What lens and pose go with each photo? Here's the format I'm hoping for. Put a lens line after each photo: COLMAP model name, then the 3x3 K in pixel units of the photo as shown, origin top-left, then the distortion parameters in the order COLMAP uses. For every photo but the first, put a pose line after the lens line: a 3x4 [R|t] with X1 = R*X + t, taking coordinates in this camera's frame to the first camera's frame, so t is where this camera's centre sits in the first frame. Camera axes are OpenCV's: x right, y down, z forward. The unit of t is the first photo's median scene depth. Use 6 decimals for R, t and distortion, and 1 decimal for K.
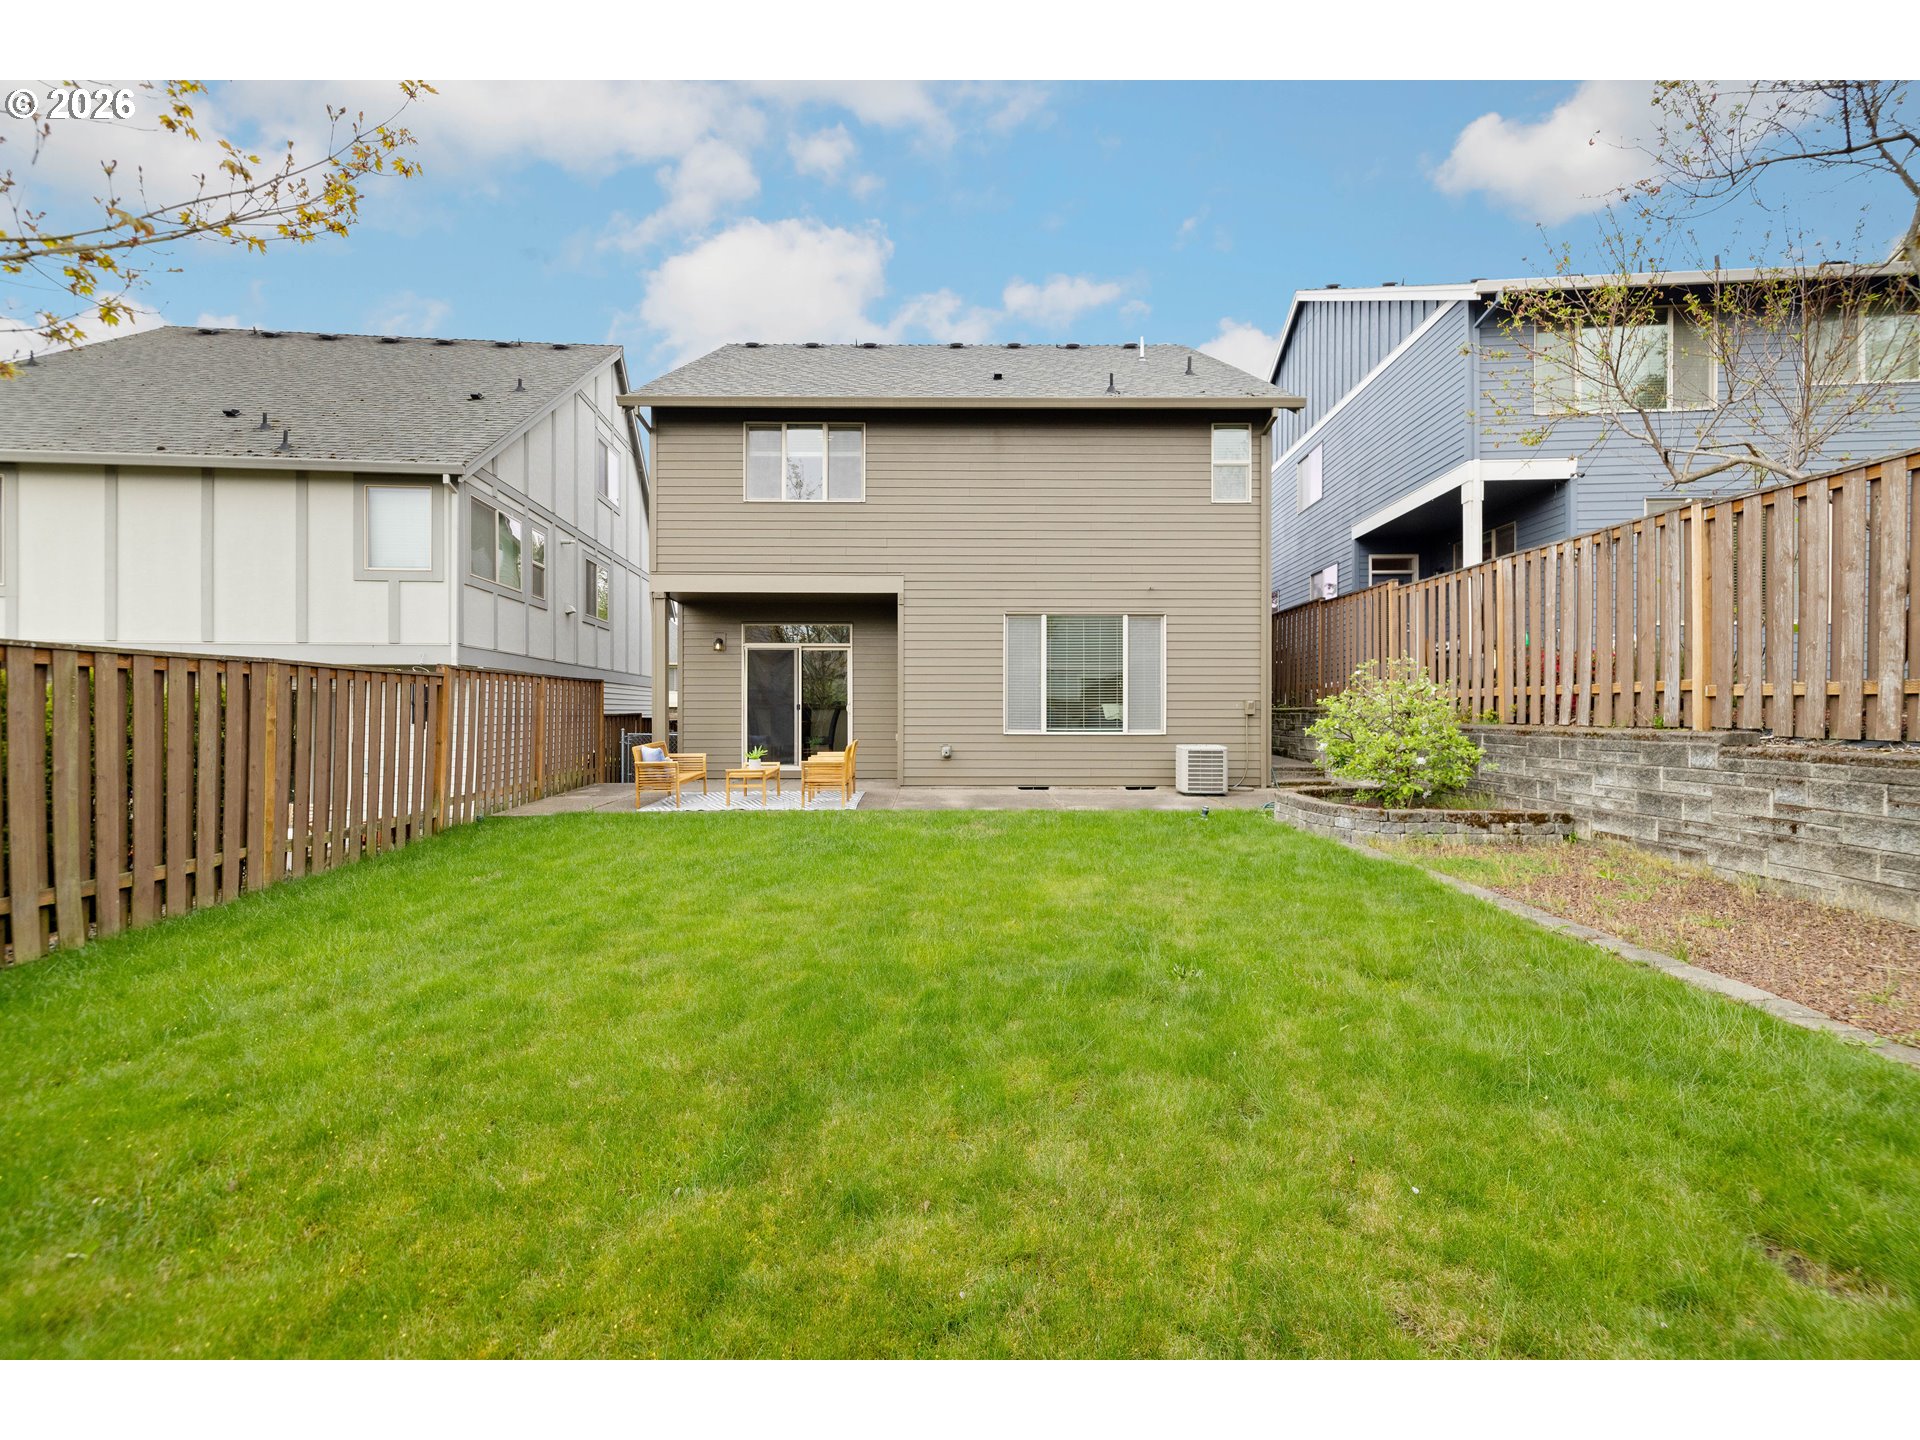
lens RADIAL K [[821.2, 0, 941.8], [0, 821.2, 709.5], [0, 0, 1]] dist [-0.002377, 0.000274]
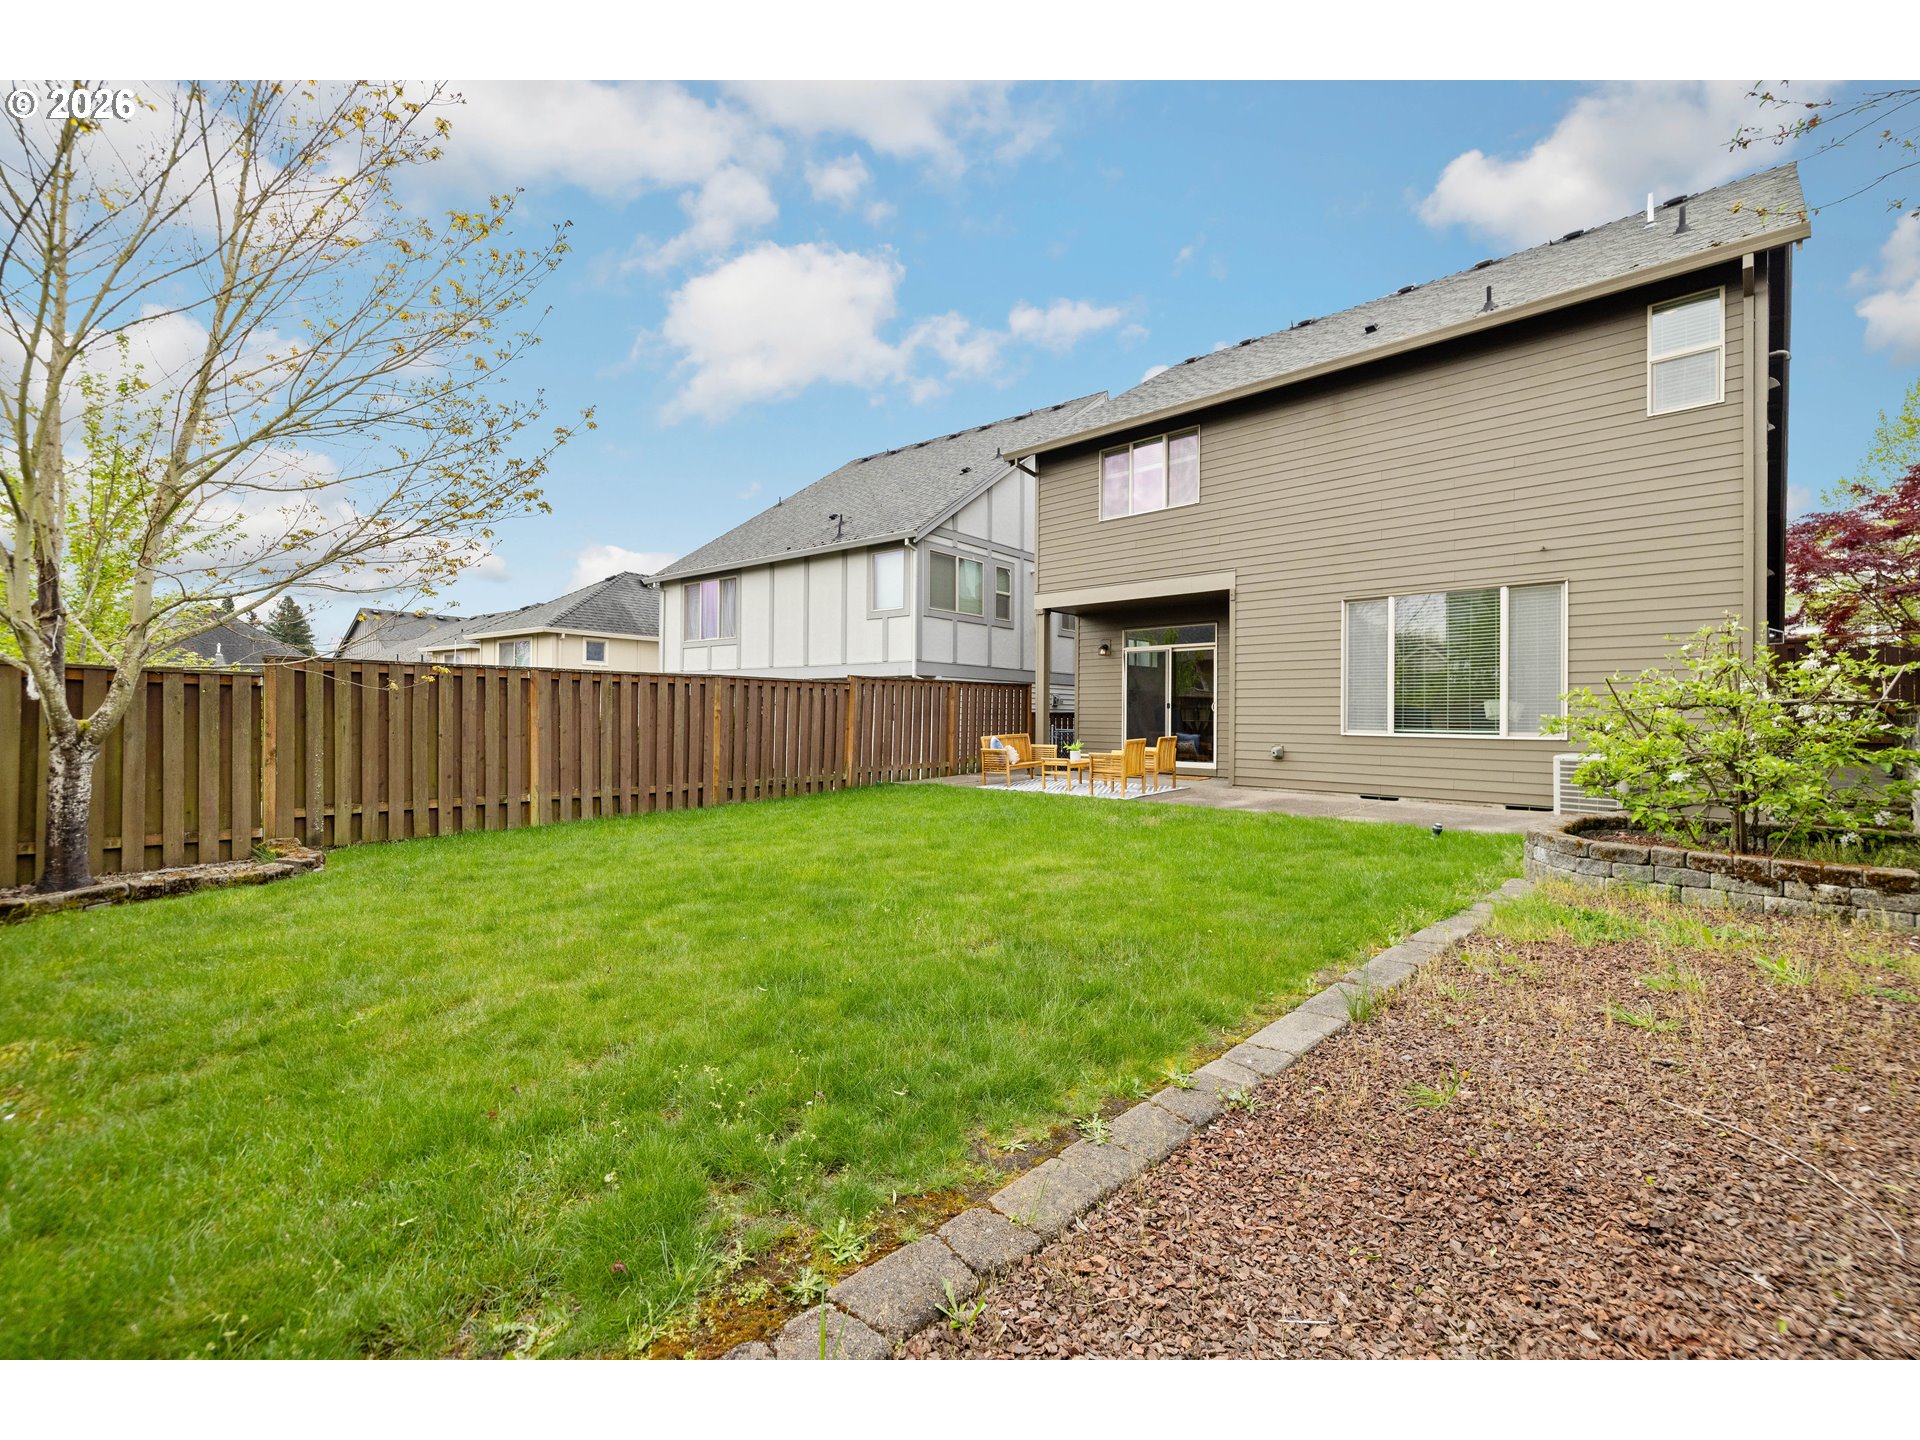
lens RADIAL K [[821.2, 0, 941.8], [0, 821.2, 709.5], [0, 0, 1]] dist [-0.002377, 0.000274]
pose [[0.700664, 0.000024, -0.713491, 0.408308], [-0.005343, 0.999972, -0.005213, 0.009456], [0.713471, 0.007465, 0.700645, 0.065855]]
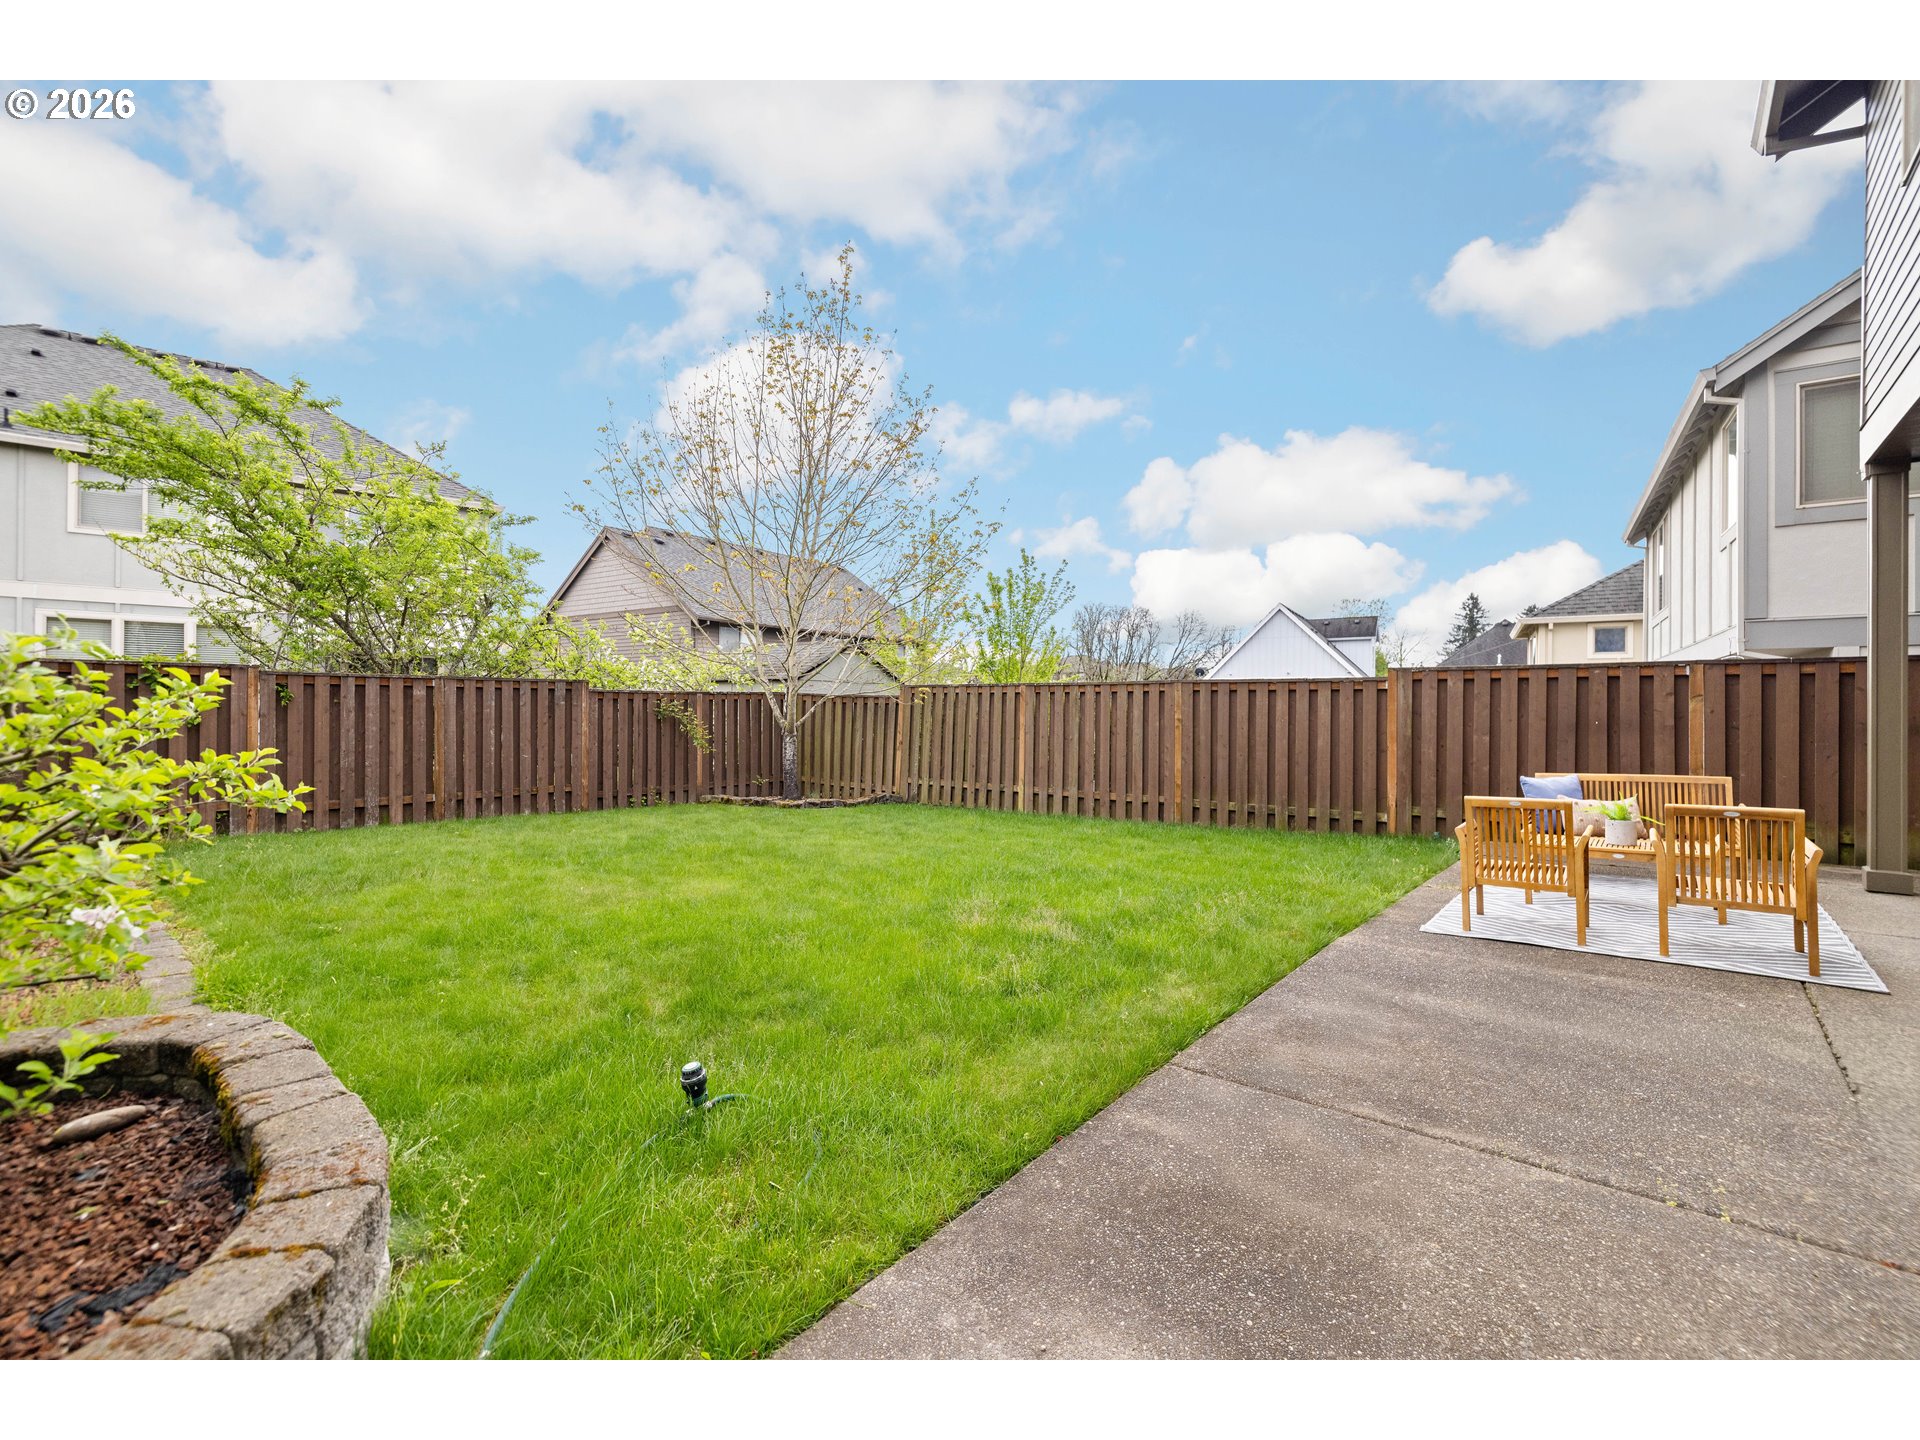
lens RADIAL K [[821.2, 0, 941.8], [0, 821.2, 709.5], [0, 0, 1]] dist [-0.002377, 0.000274]
pose [[-0.663519, -0.004047, -0.748148, 0.358860], [-0.005260, 0.999986, -0.000744, -0.001037], [0.748141, 0.003442, -0.663531, 0.924098]]
